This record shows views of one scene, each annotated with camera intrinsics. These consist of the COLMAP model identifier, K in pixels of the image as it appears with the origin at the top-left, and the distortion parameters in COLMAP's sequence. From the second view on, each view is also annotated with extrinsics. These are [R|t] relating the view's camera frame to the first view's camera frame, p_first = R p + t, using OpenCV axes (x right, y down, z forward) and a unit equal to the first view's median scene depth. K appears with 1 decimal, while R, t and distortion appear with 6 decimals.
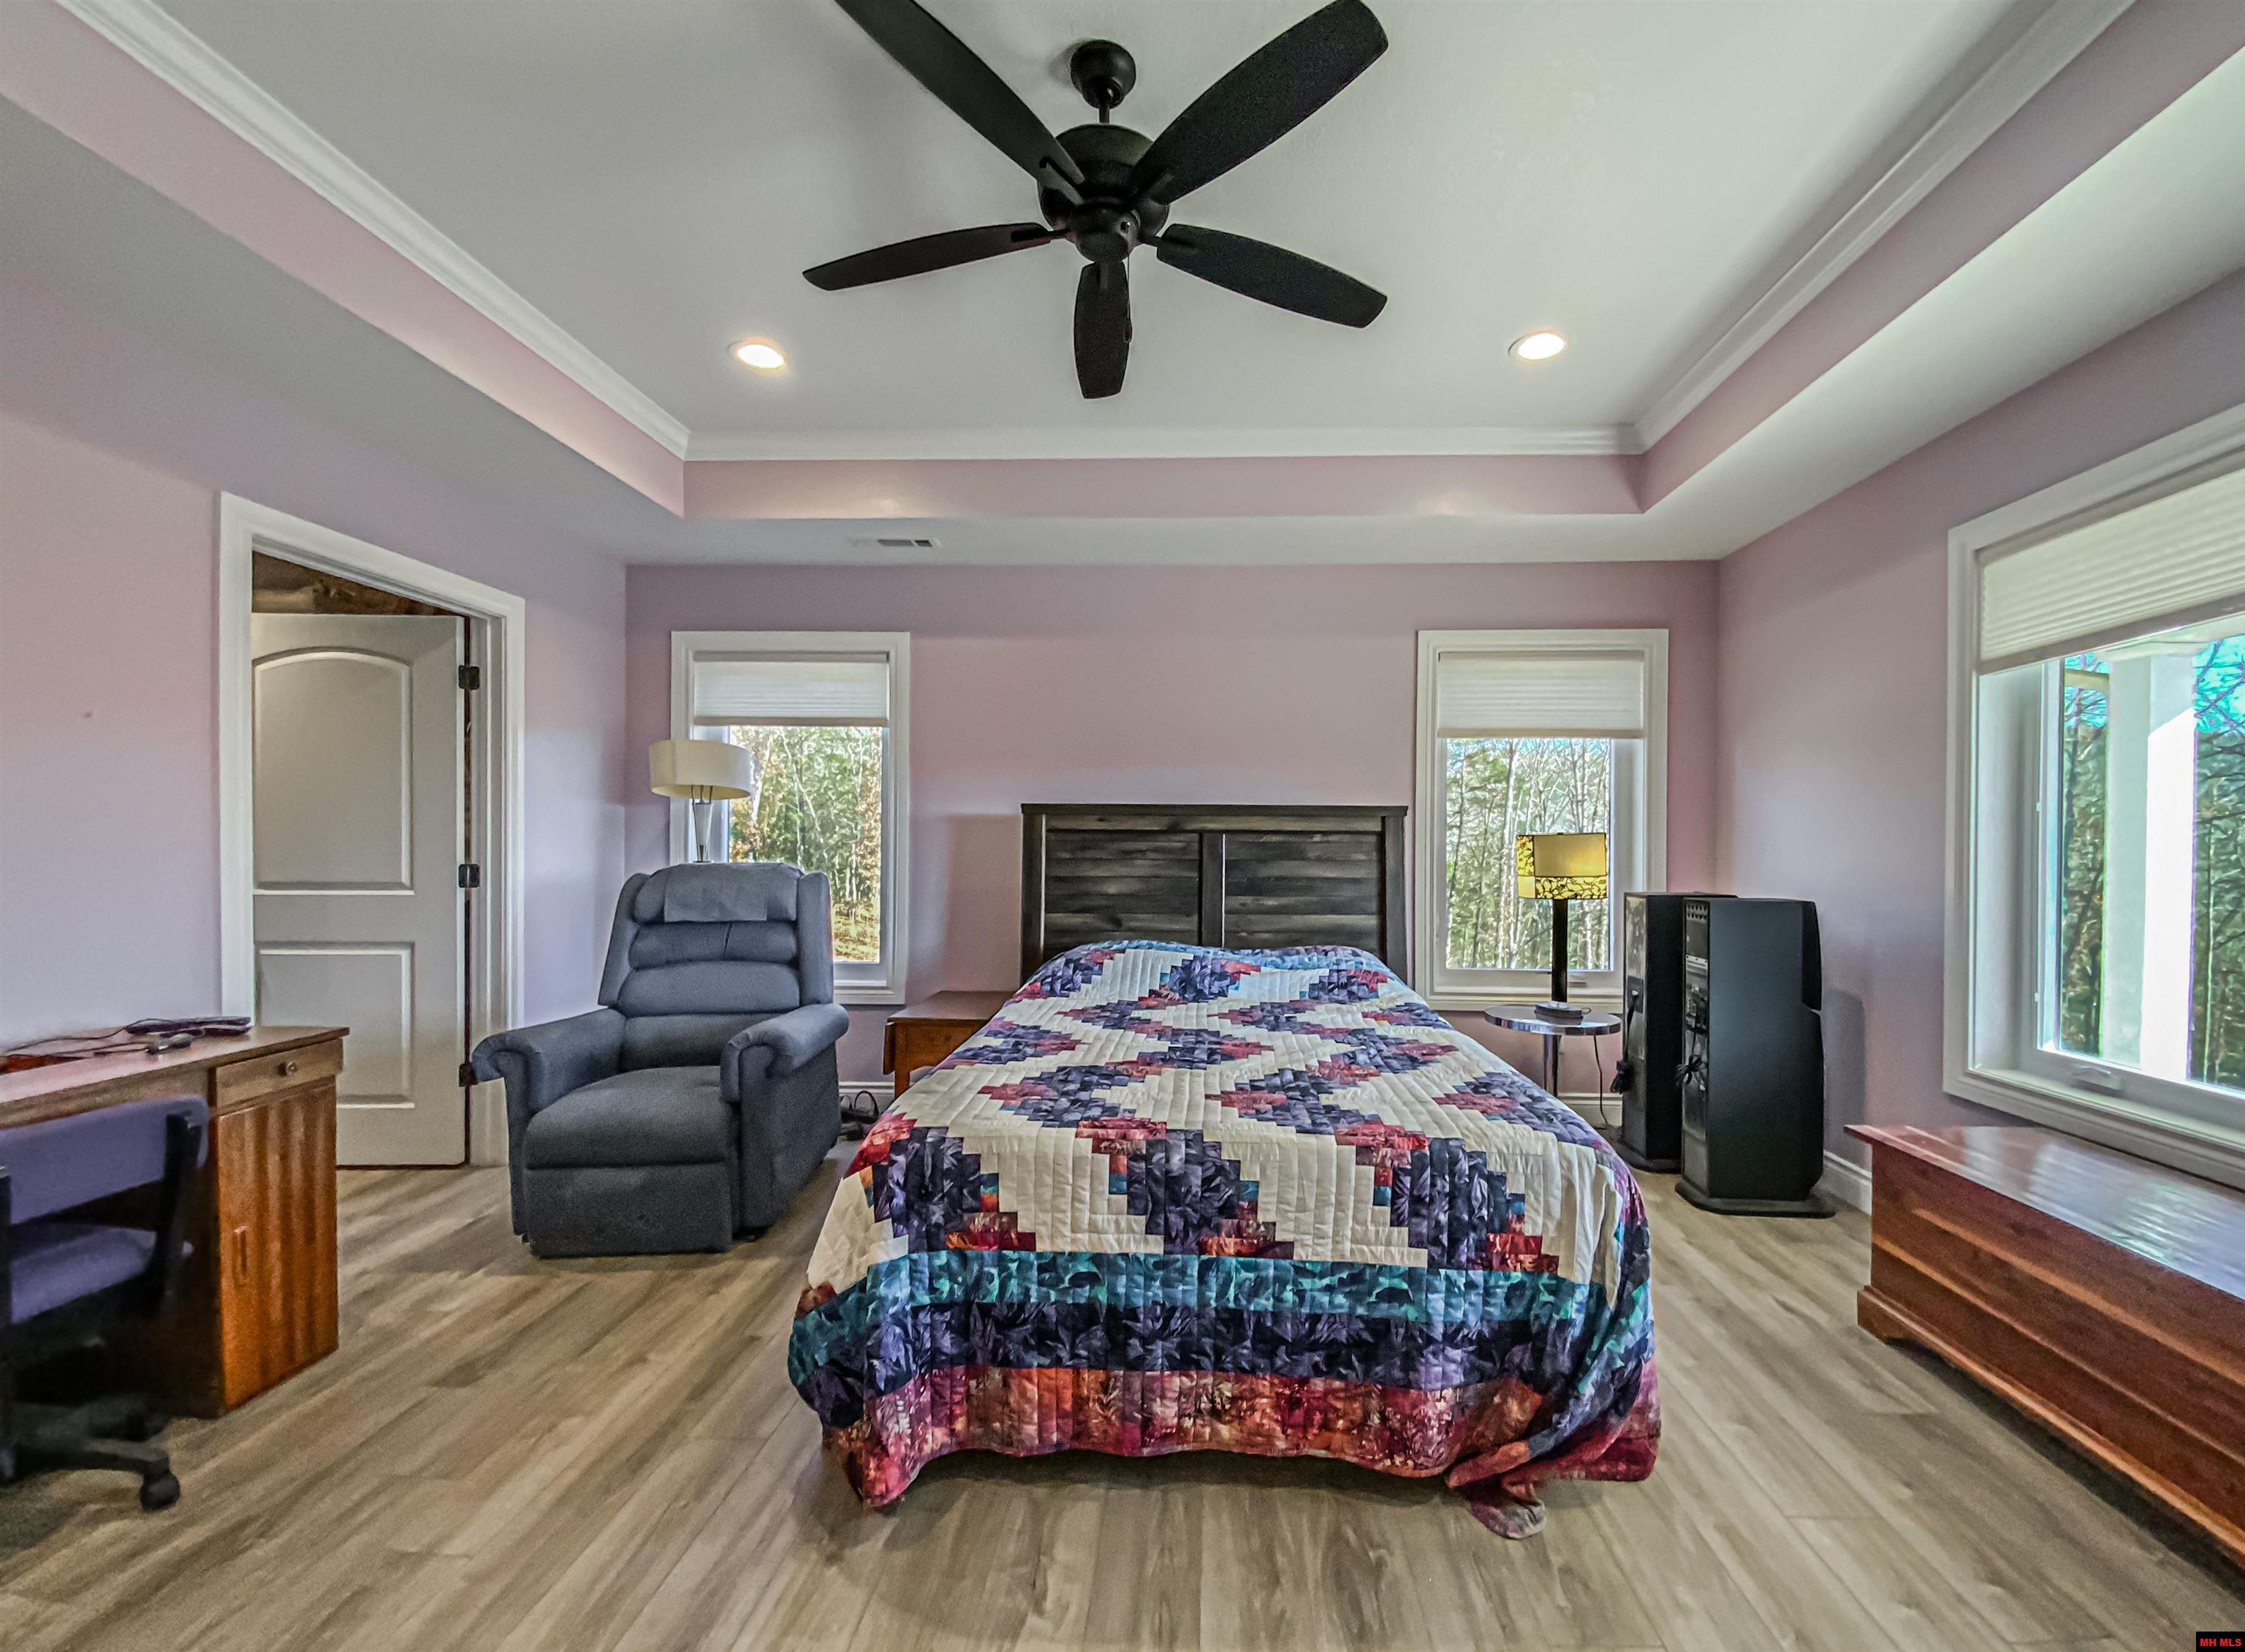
lens RADIAL K [[928.0, 0, 1127.3], [0, 928.0, 857.2], [0, 0, 1]] dist [-0.000788, -0.000142]
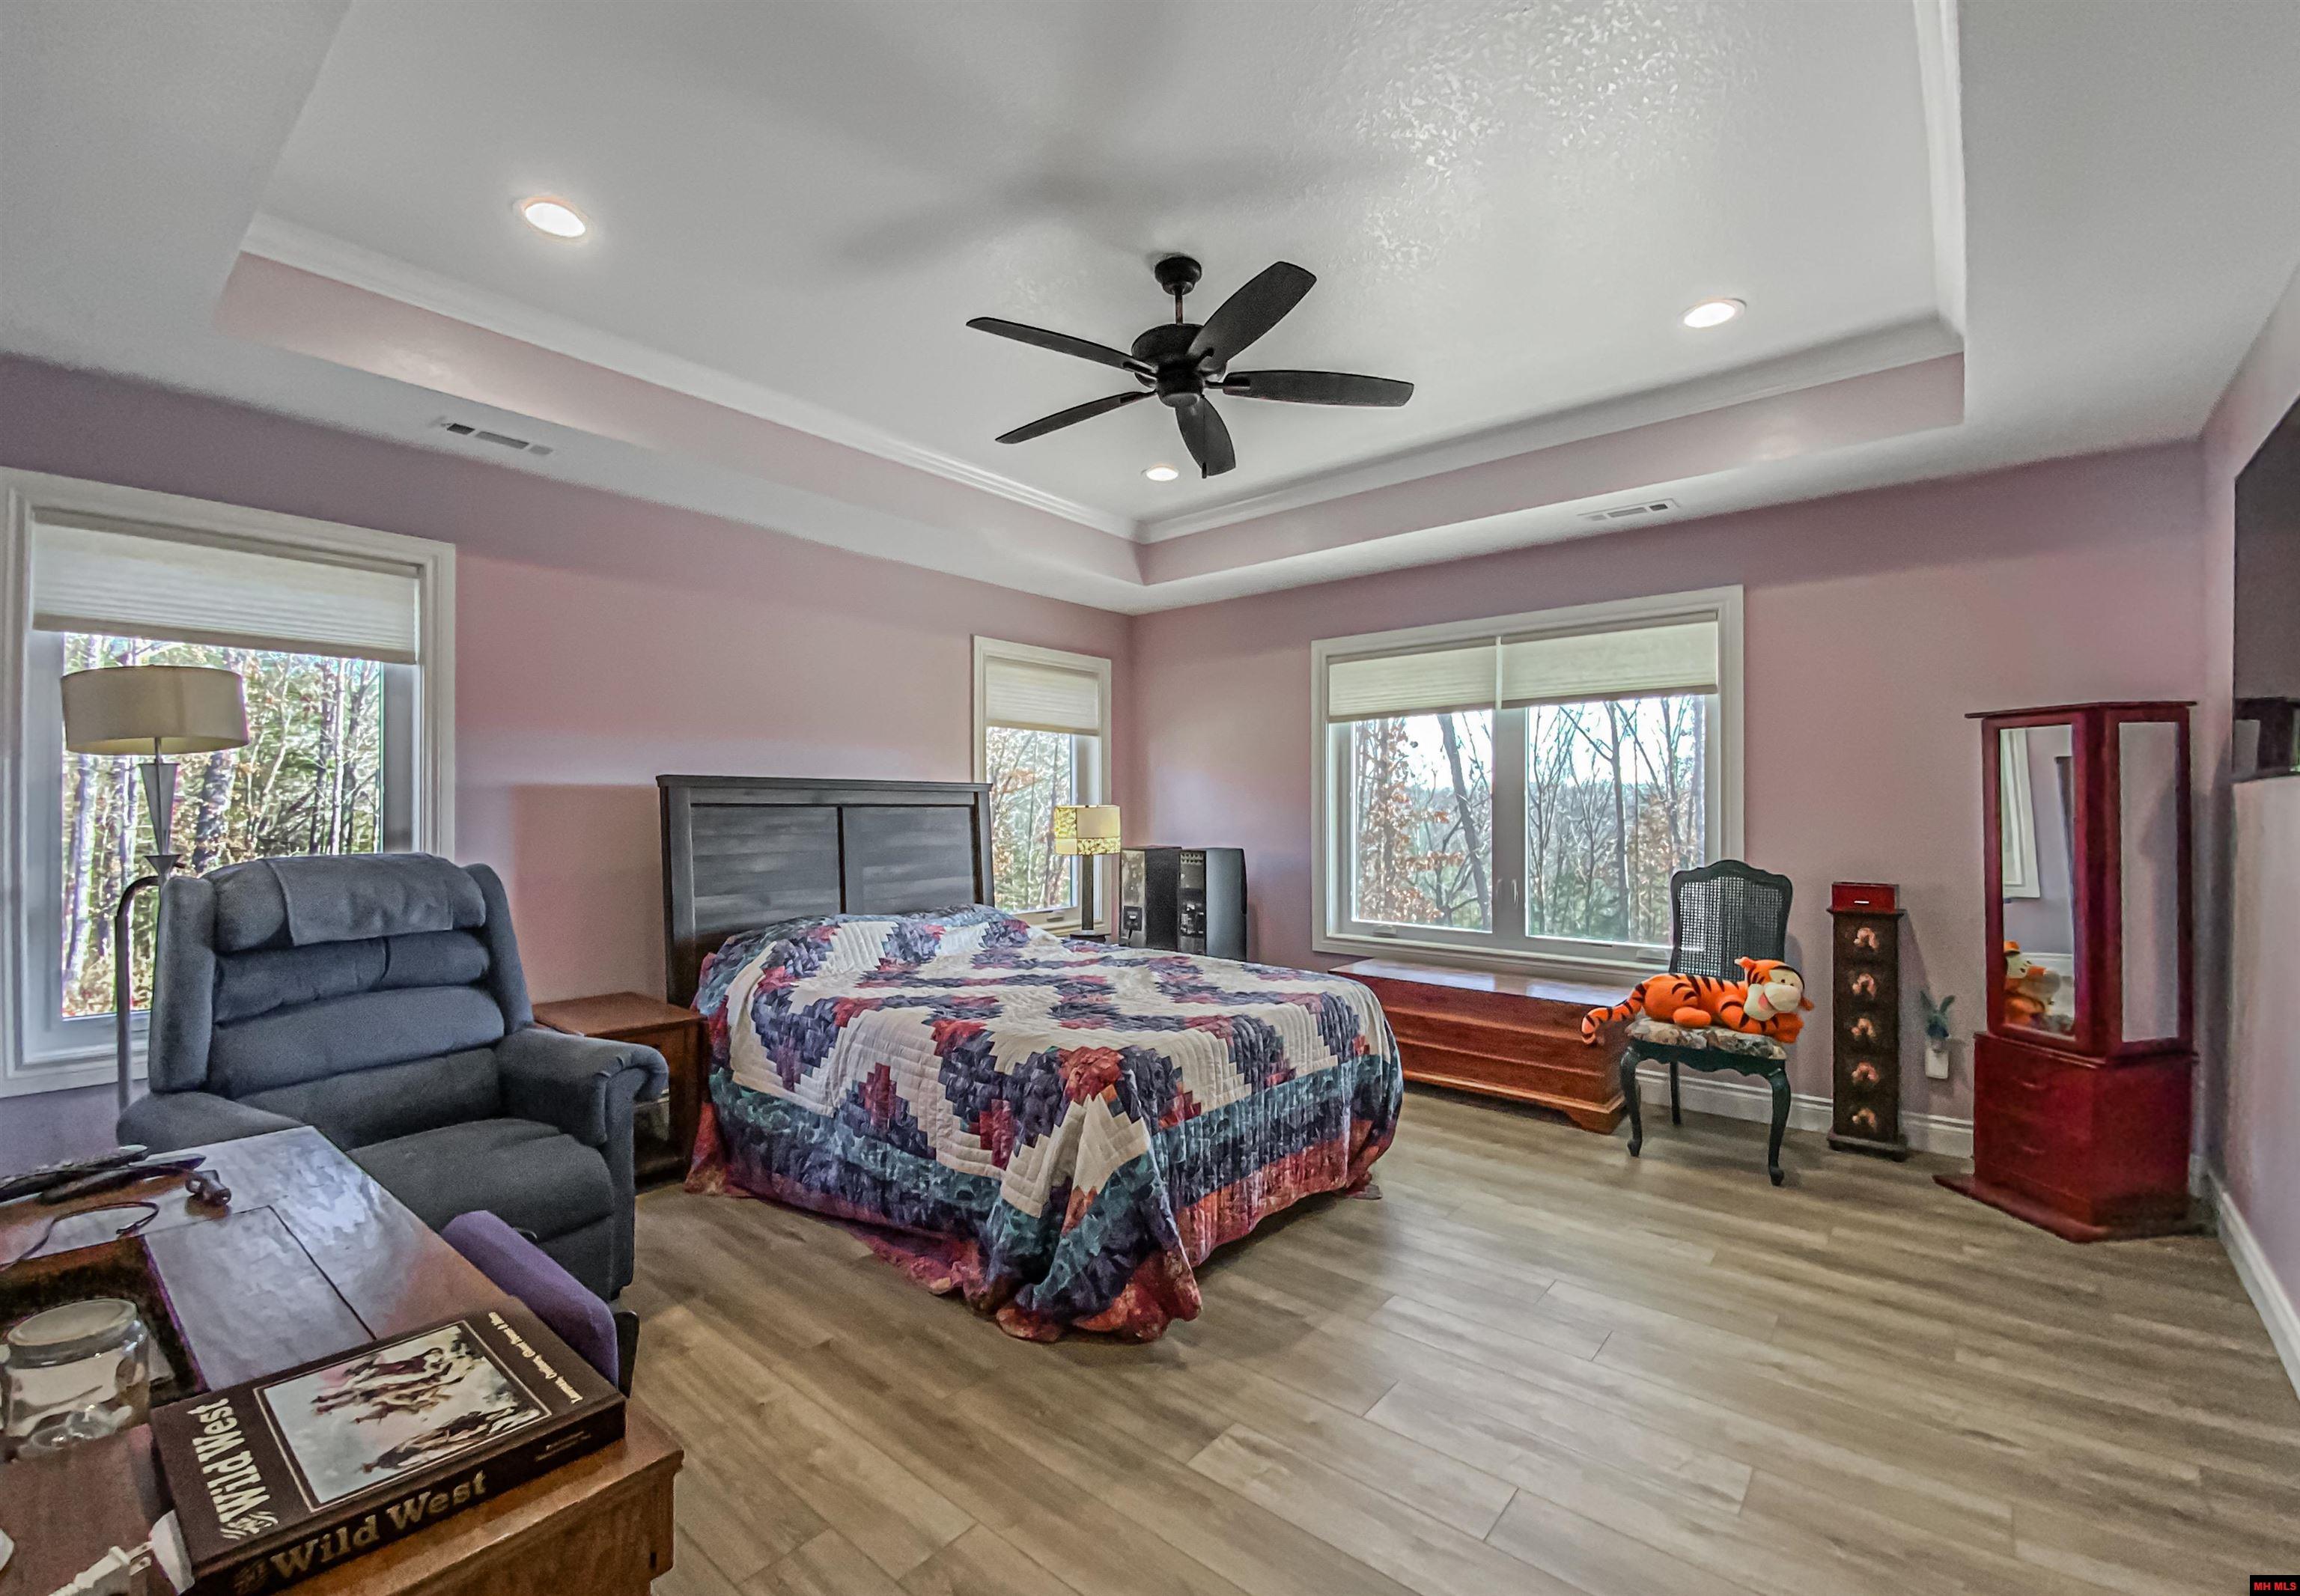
lens RADIAL K [[986.9, 0, 1150.0], [0, 986.9, 798.0], [0, 0, 1]] dist [0.000877, -0.000206]
pose [[0.607627, 0.002803, 0.794218, -1.334910], [0.013865, 0.999804, -0.014135, -0.036651], [-0.794102, 0.019601, 0.607469, 0.141161]]
